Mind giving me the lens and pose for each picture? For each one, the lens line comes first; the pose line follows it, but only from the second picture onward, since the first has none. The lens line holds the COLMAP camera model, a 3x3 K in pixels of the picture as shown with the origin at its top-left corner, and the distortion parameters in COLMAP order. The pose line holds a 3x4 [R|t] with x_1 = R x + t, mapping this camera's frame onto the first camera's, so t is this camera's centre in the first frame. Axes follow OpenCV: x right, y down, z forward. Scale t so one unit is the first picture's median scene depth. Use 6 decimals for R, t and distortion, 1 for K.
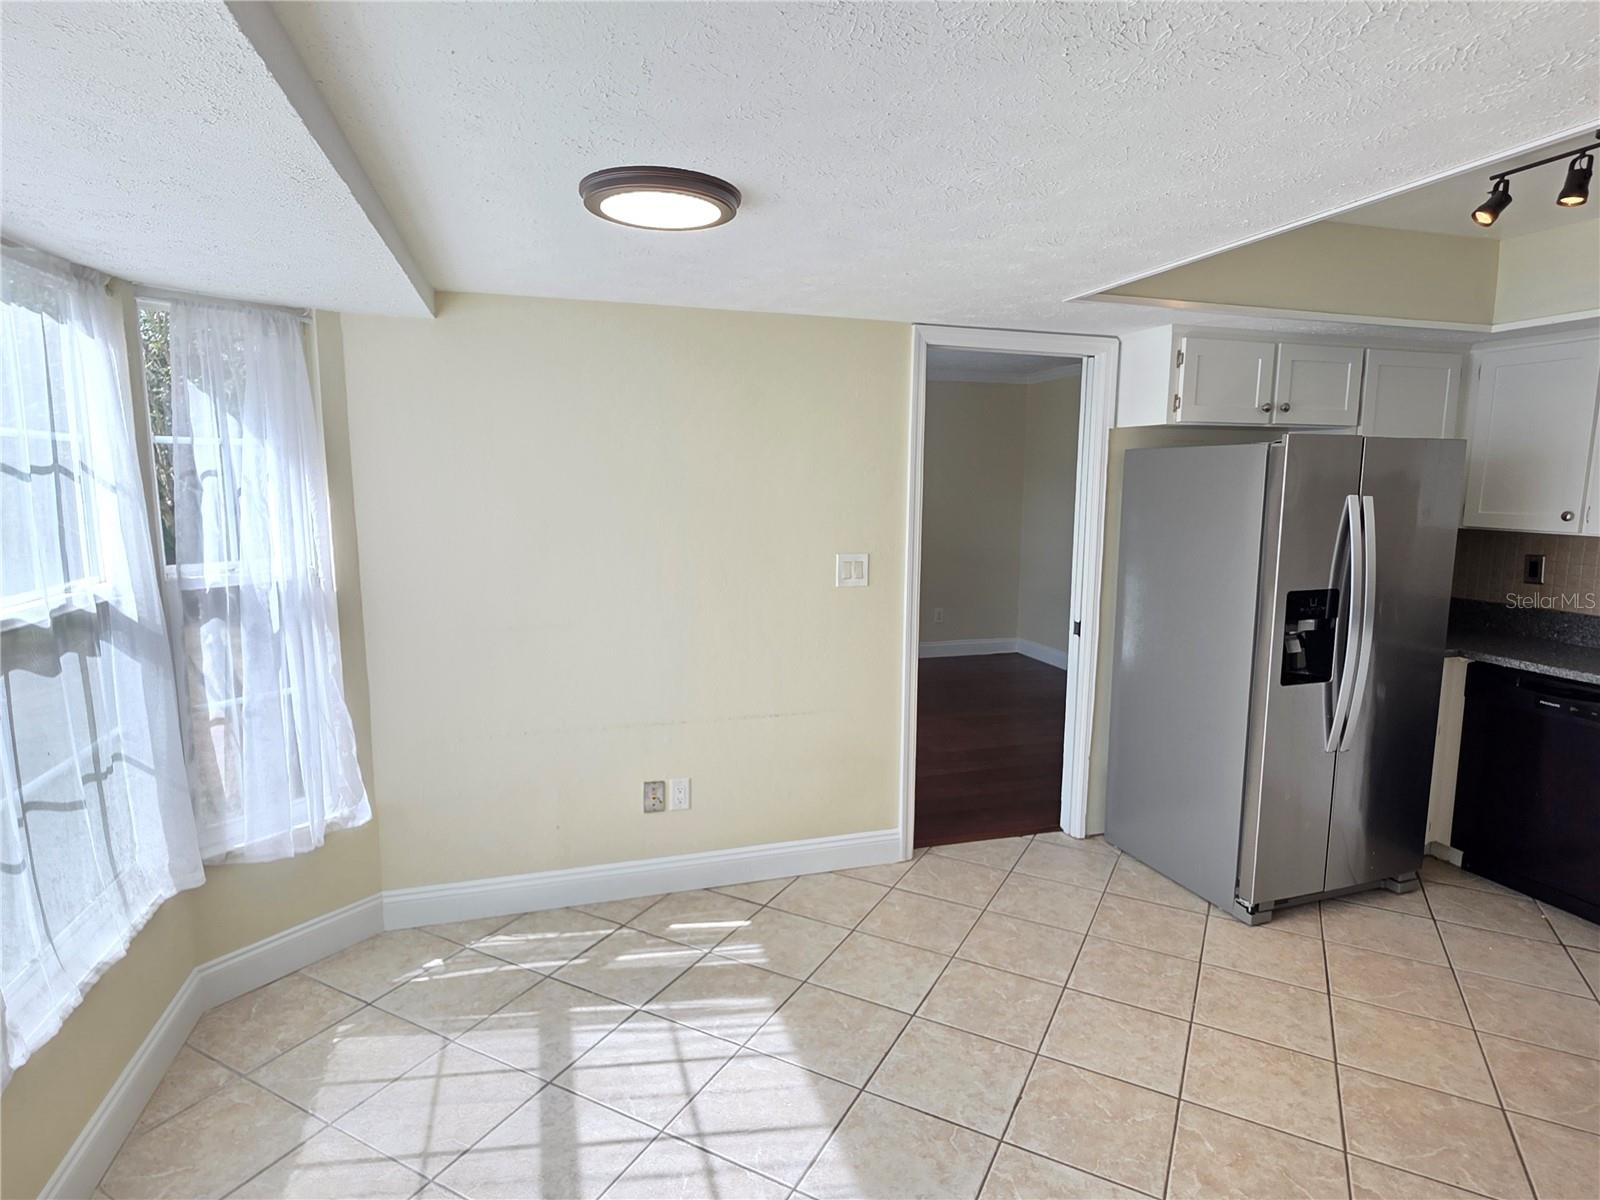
lens RADIAL K [[864.6, 0, 806.5], [0, 864.6, 595.6], [0, 0, 1]] dist [-0.004115, -0.000754]
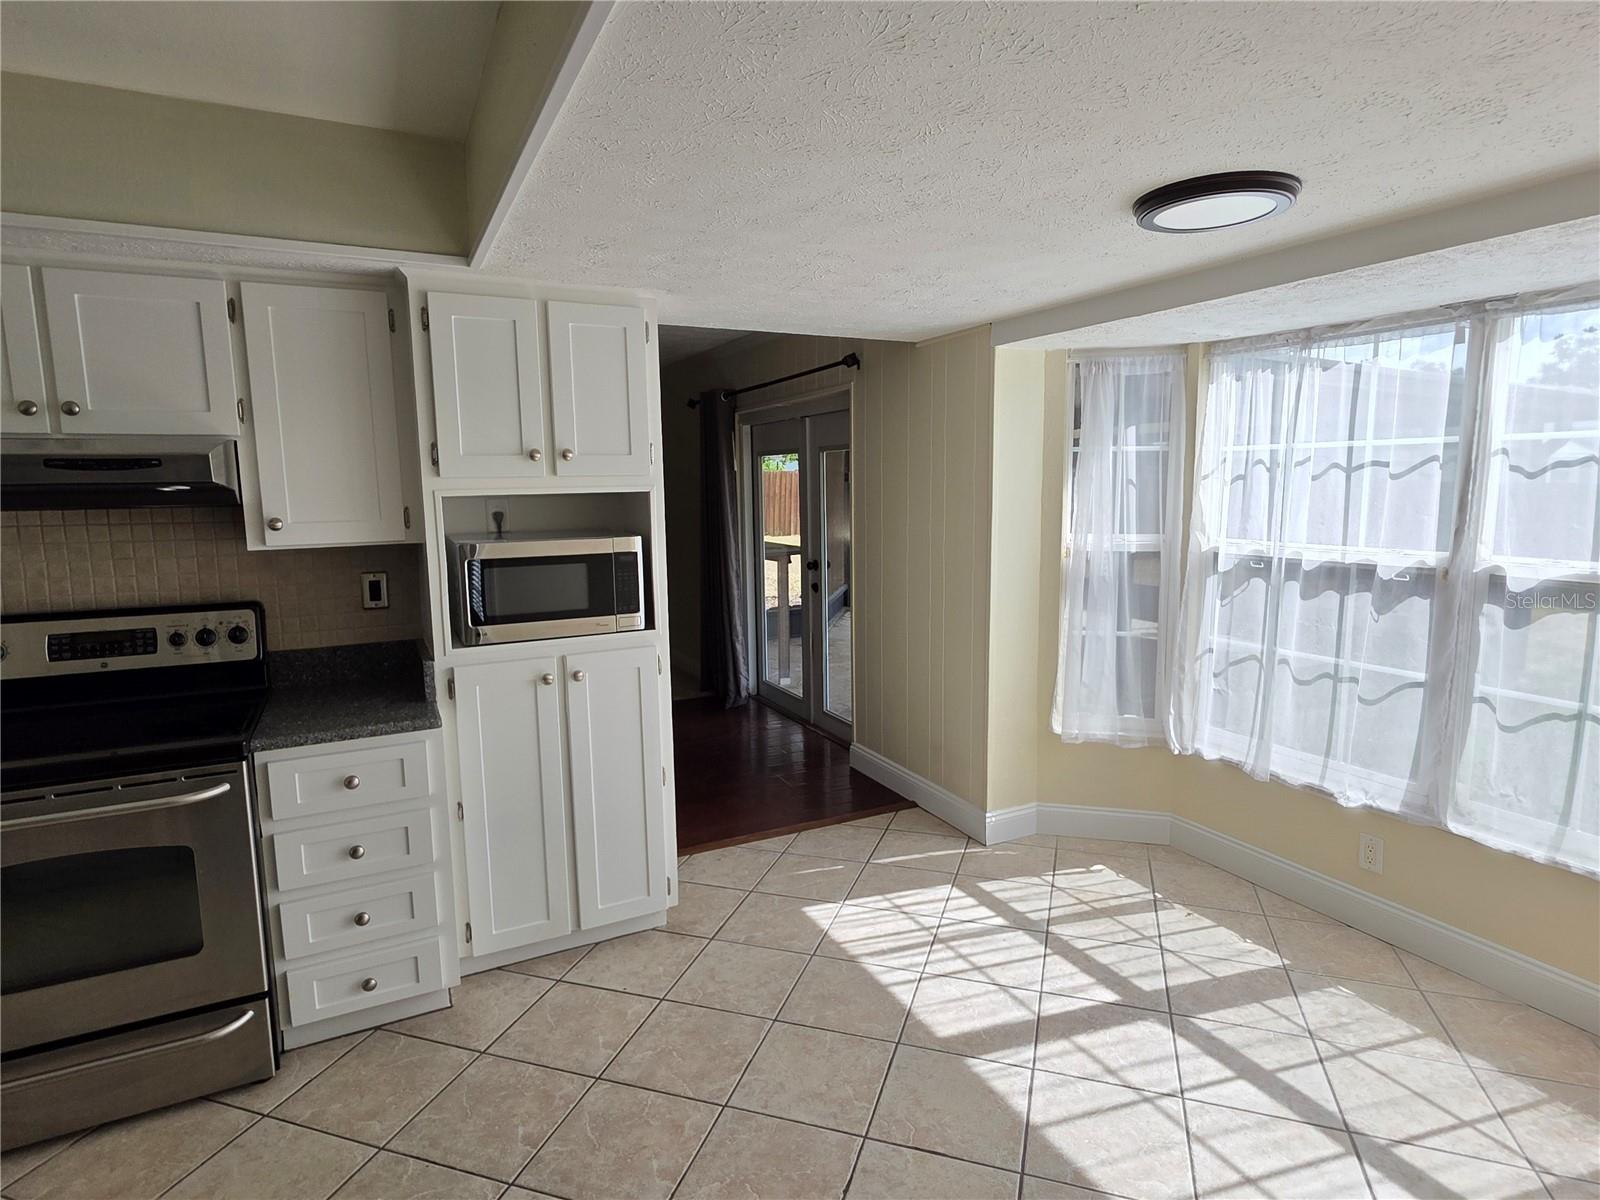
lens RADIAL K [[864.6, 0, 806.5], [0, 864.6, 595.6], [0, 0, 1]] dist [-0.004115, -0.000754]
pose [[-0.985248, 0.025120, -0.169280, 0.420392], [-0.021130, 0.963742, 0.265997, -0.219746], [0.169824, 0.265650, -0.948994, 1.669262]]
